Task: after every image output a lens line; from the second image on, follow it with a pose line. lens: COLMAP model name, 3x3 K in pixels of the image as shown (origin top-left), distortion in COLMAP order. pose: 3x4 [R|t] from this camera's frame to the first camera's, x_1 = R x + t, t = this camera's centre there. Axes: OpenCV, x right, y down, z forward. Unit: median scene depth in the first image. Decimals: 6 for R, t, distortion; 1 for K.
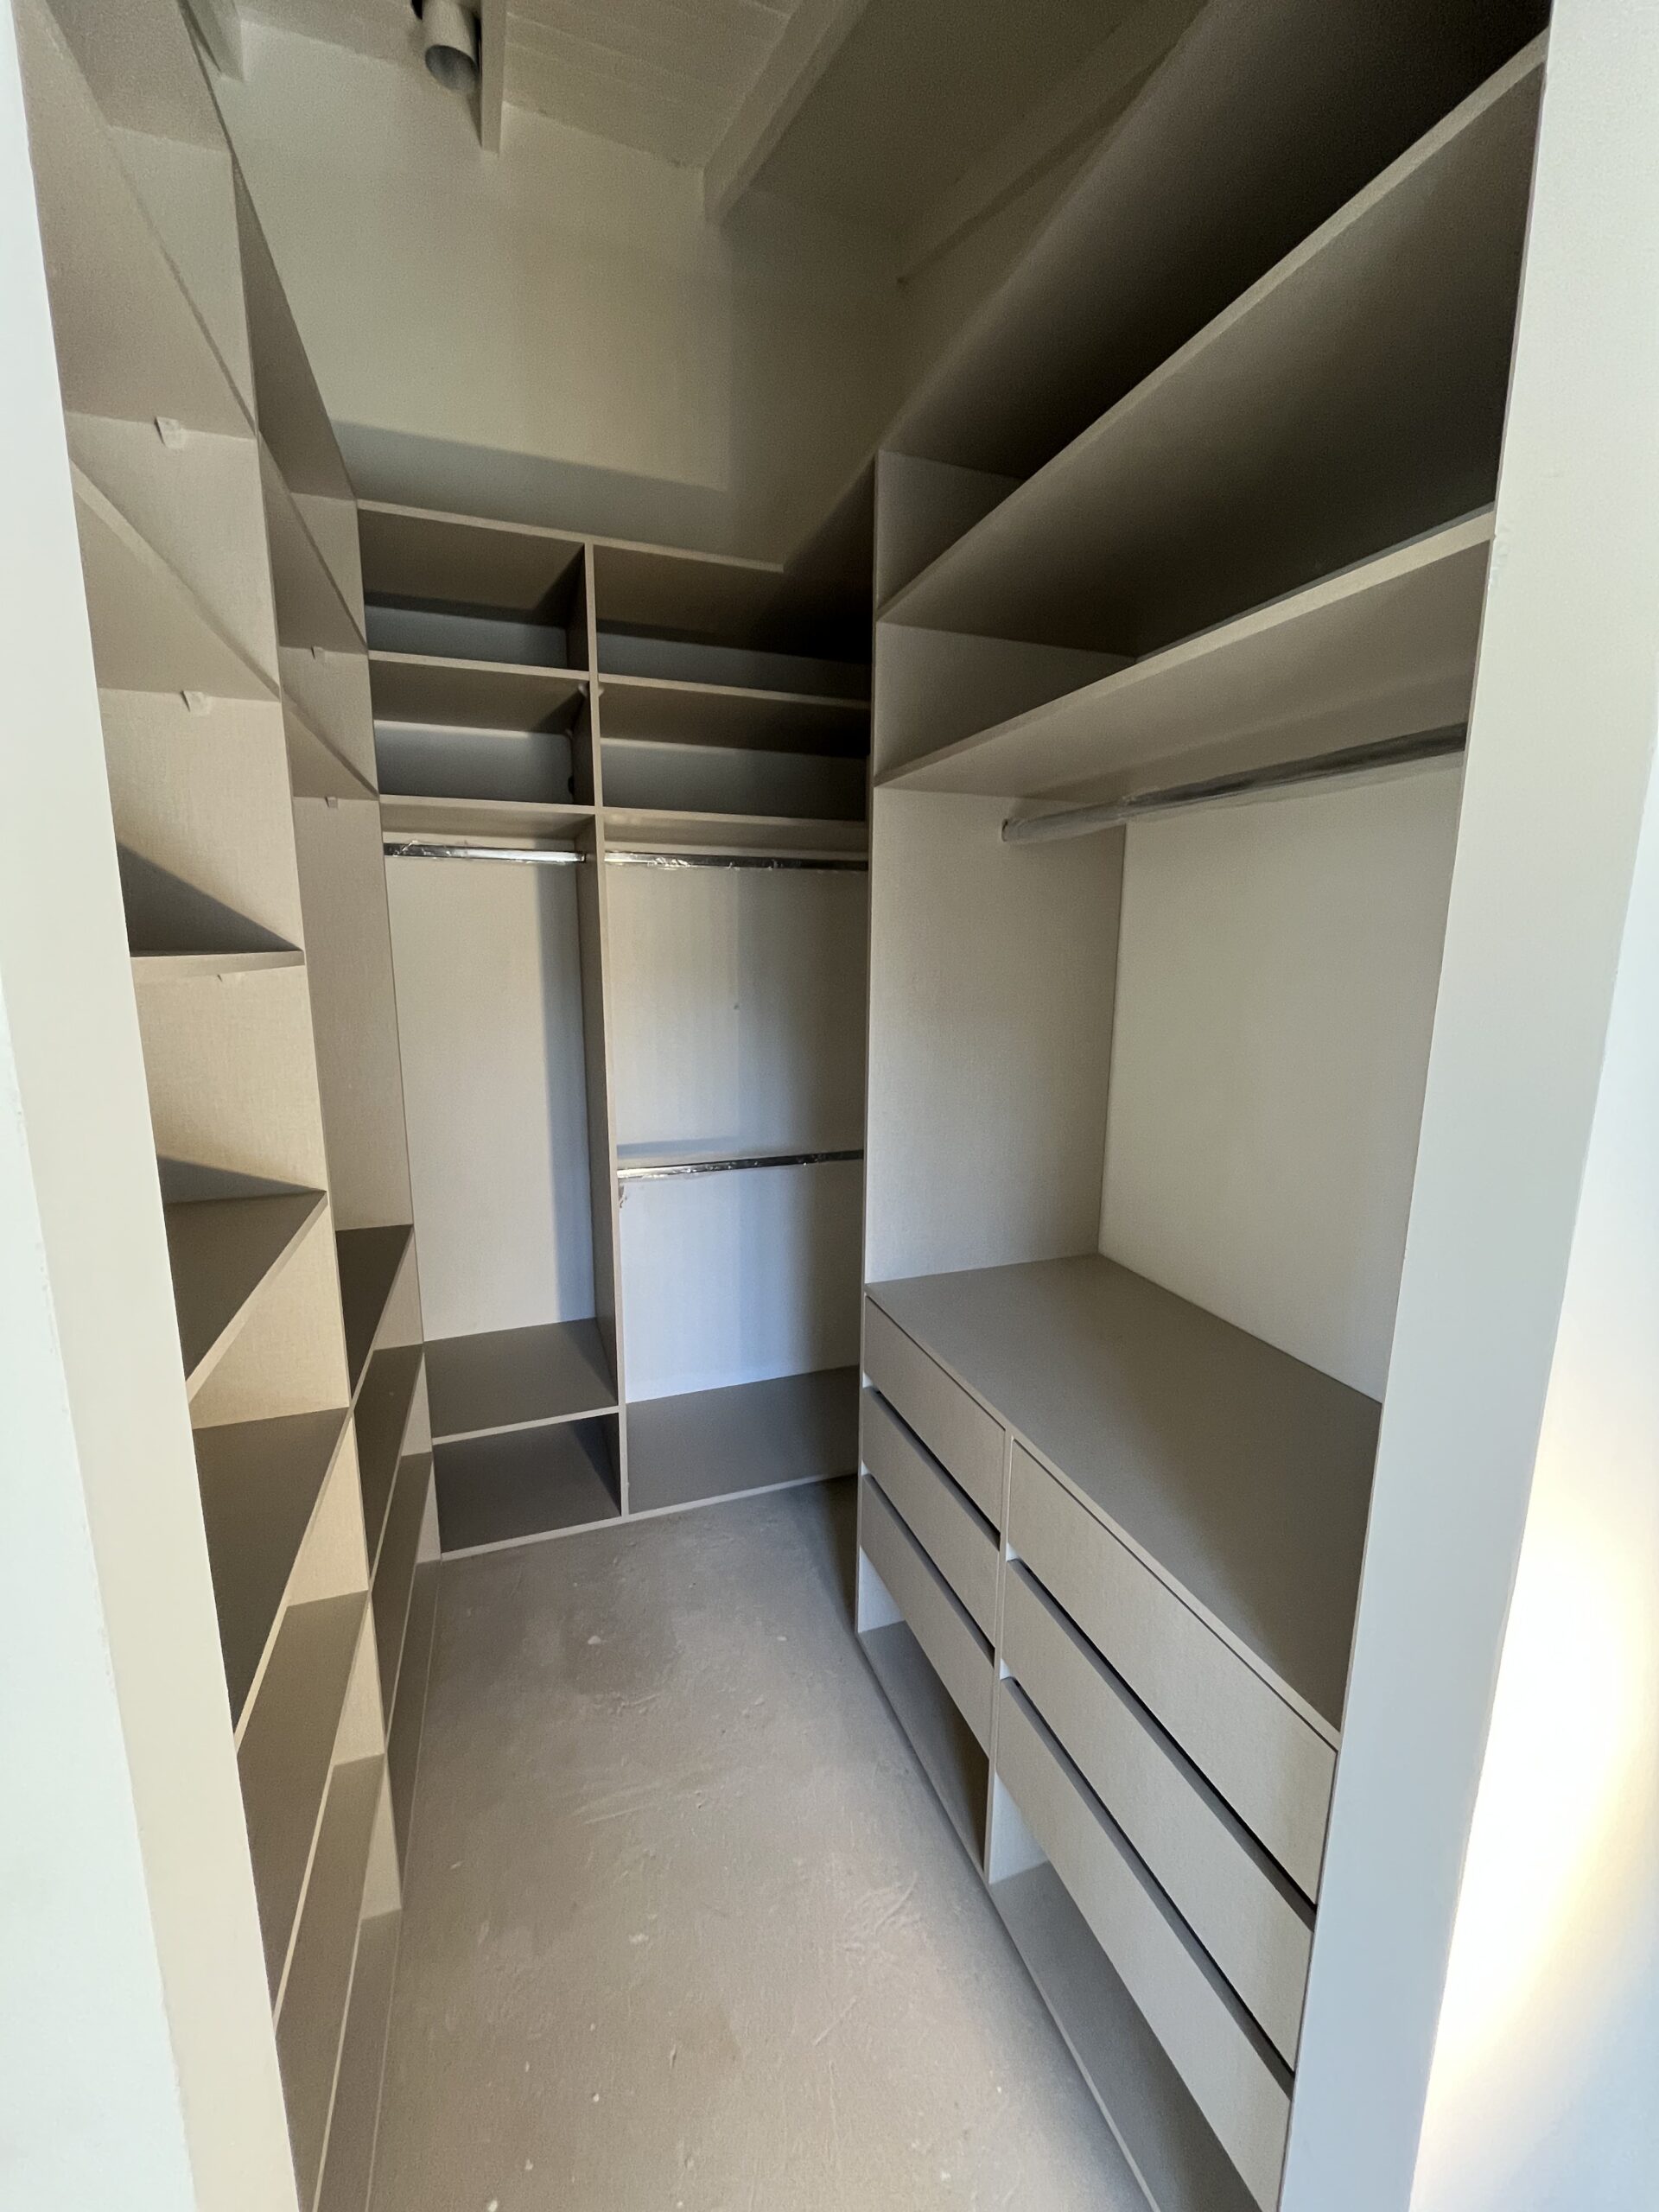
lens RADIAL K [[893.6, 0, 827.6], [0, 893.6, 1102.6], [0, 0, 1]] dist [-0.000237, -0.000828]
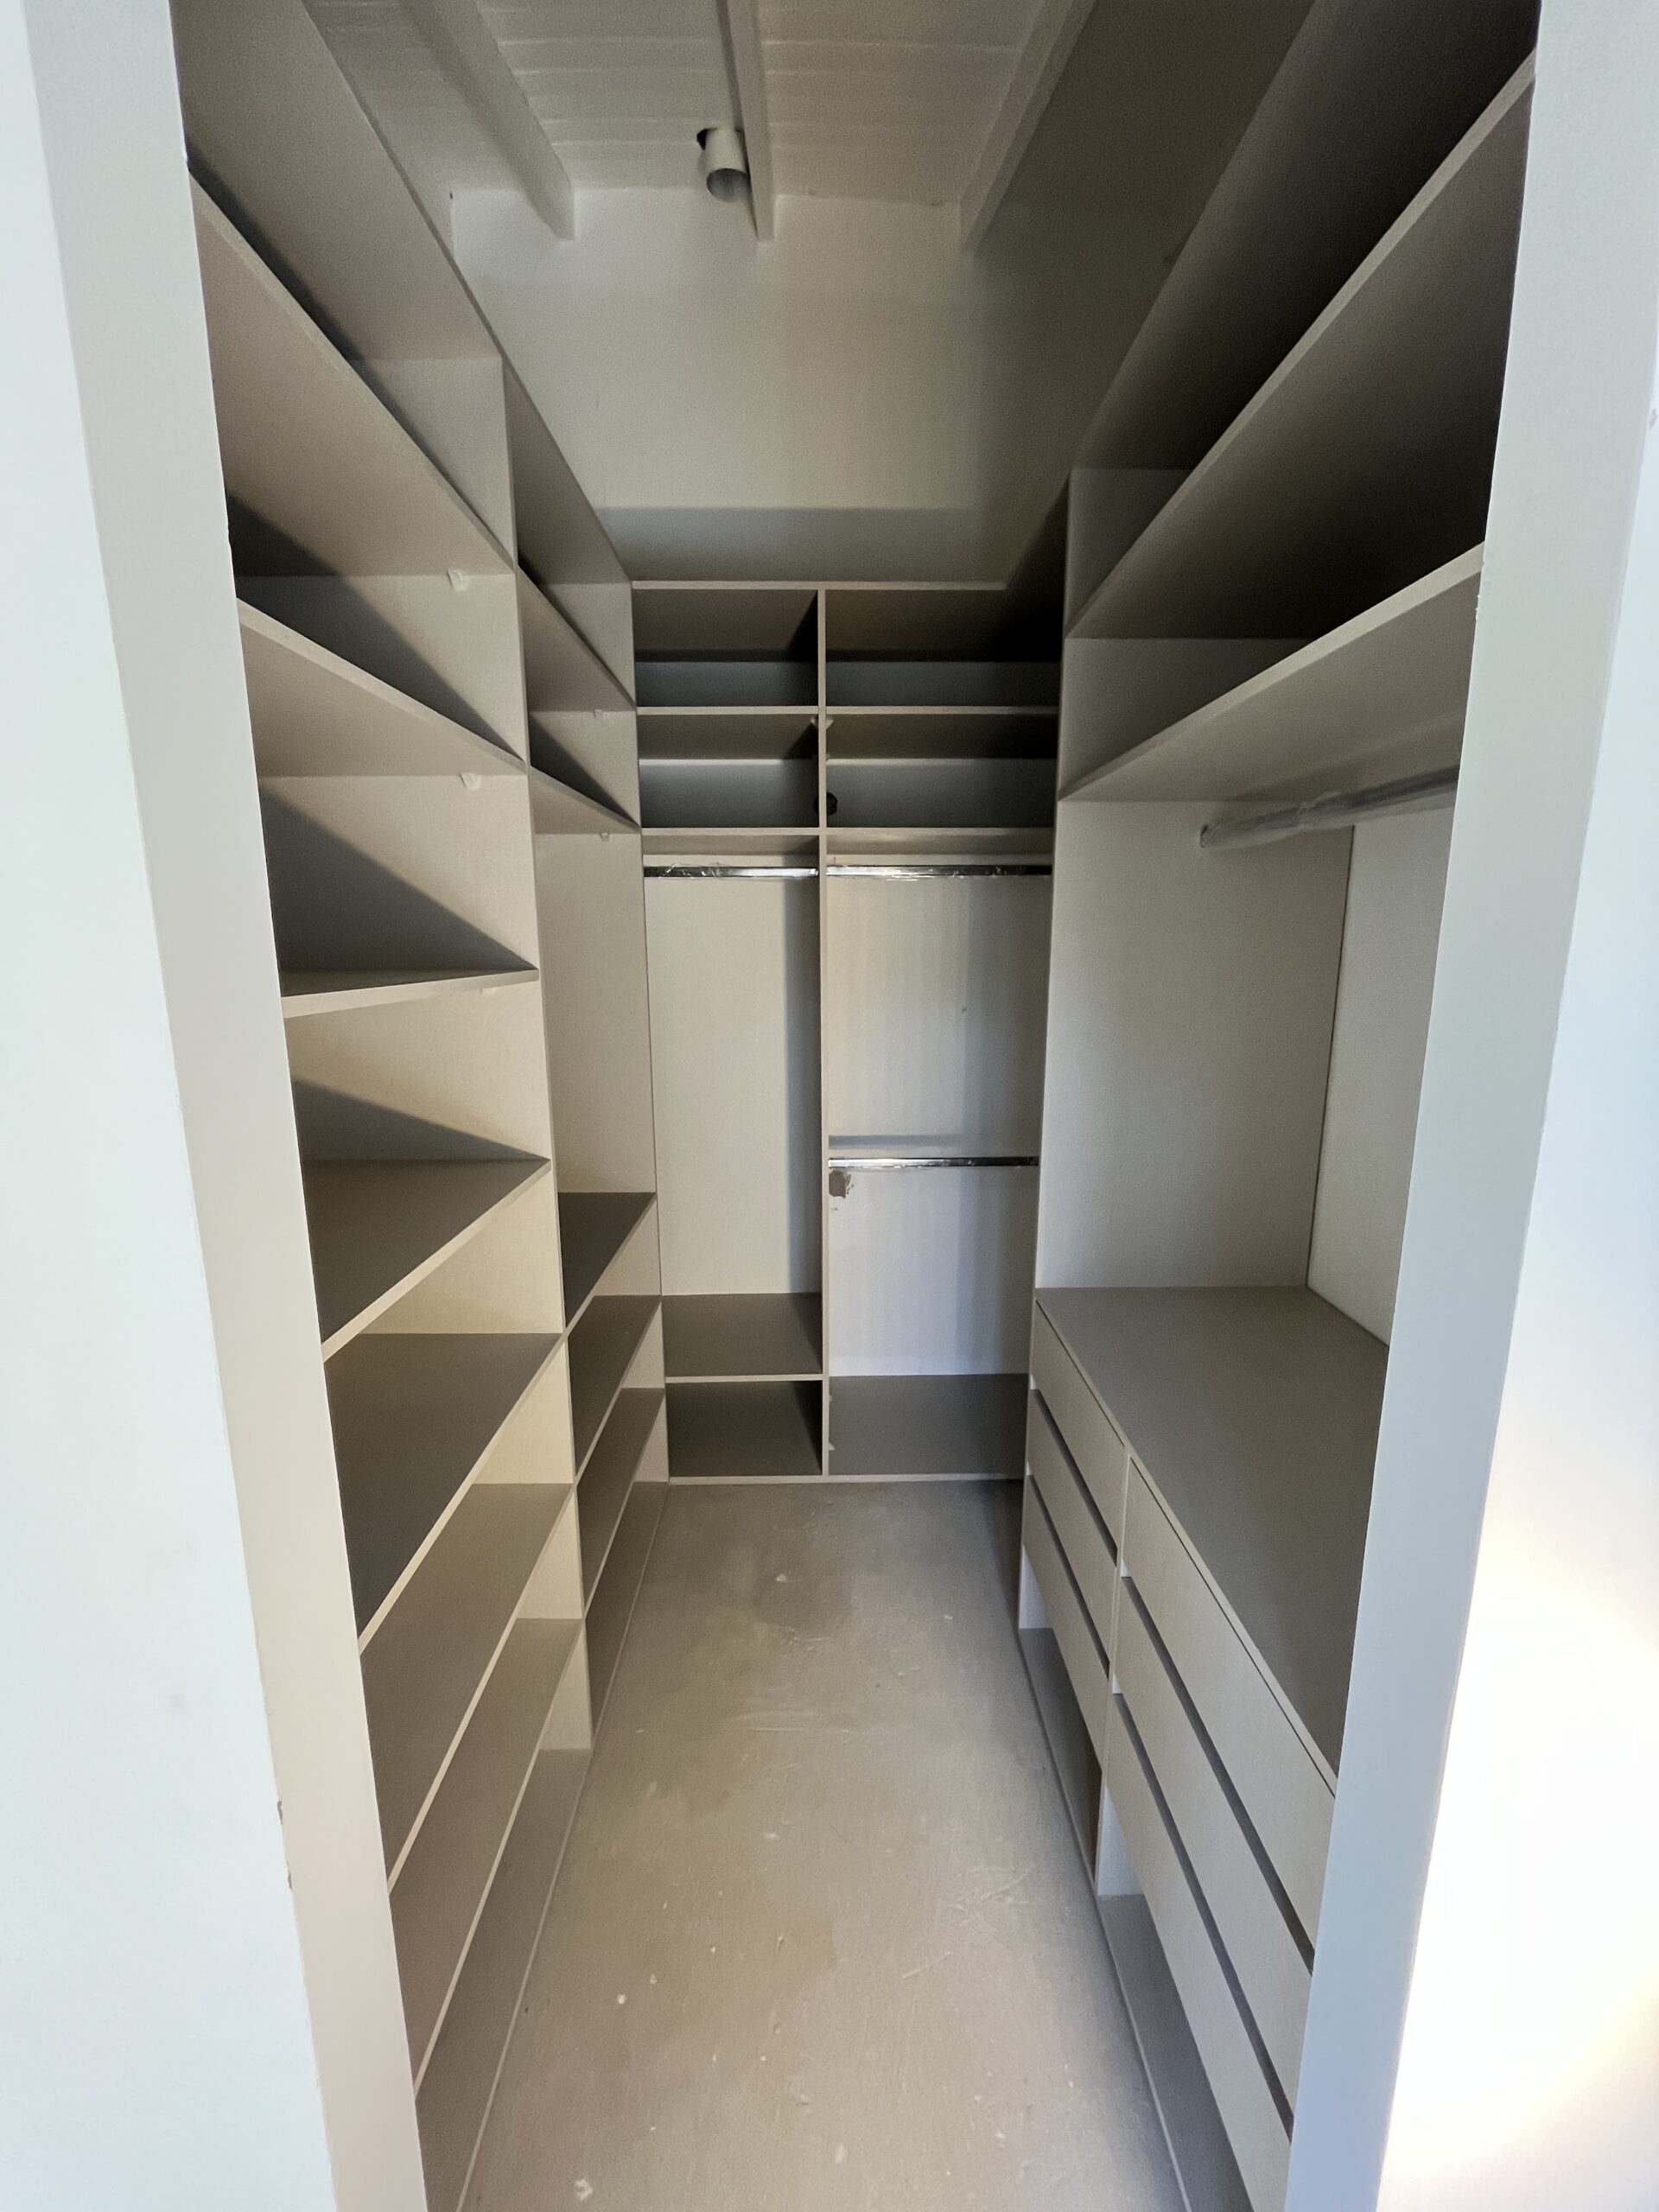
lens RADIAL K [[893.6, 0, 827.6], [0, 893.6, 1102.6], [0, 0, 1]] dist [-0.000237, -0.000828]
pose [[0.944557, 0.052192, -0.324172, 0.135413], [-0.049443, 0.998637, 0.016719, -0.013974], [0.324602, 0.000236, 0.945851, -0.039843]]
